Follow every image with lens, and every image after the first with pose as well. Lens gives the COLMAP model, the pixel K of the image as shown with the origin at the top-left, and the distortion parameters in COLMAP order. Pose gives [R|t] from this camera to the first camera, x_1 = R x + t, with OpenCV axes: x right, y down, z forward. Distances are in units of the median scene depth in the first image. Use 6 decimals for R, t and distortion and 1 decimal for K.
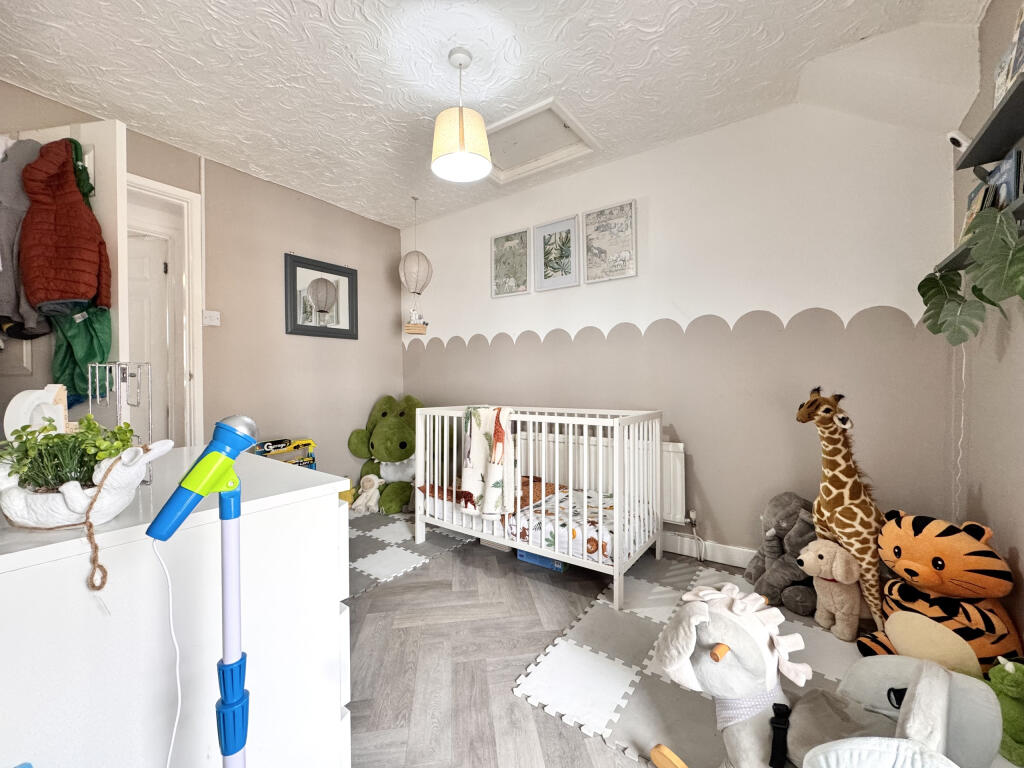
lens RADIAL K [[412.0, 0, 512.0], [0, 412.0, 382.3], [0, 0, 1]] dist [0.000698, 0.000100]
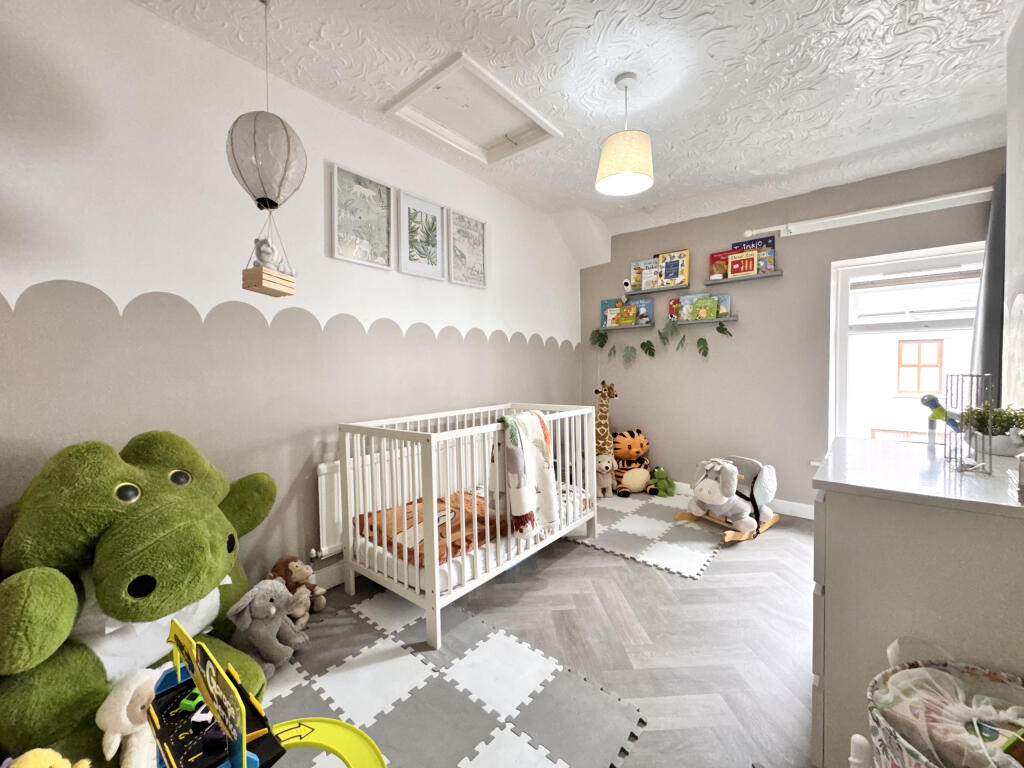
lens RADIAL K [[412.0, 0, 512.0], [0, 412.0, 382.3], [0, 0, 1]] dist [0.000698, 0.000100]
pose [[0.062360, -0.030731, 0.997581, -0.879233], [0.015524, 0.999435, 0.029817, -0.031922], [-0.997933, 0.013627, 0.062802, 0.884139]]
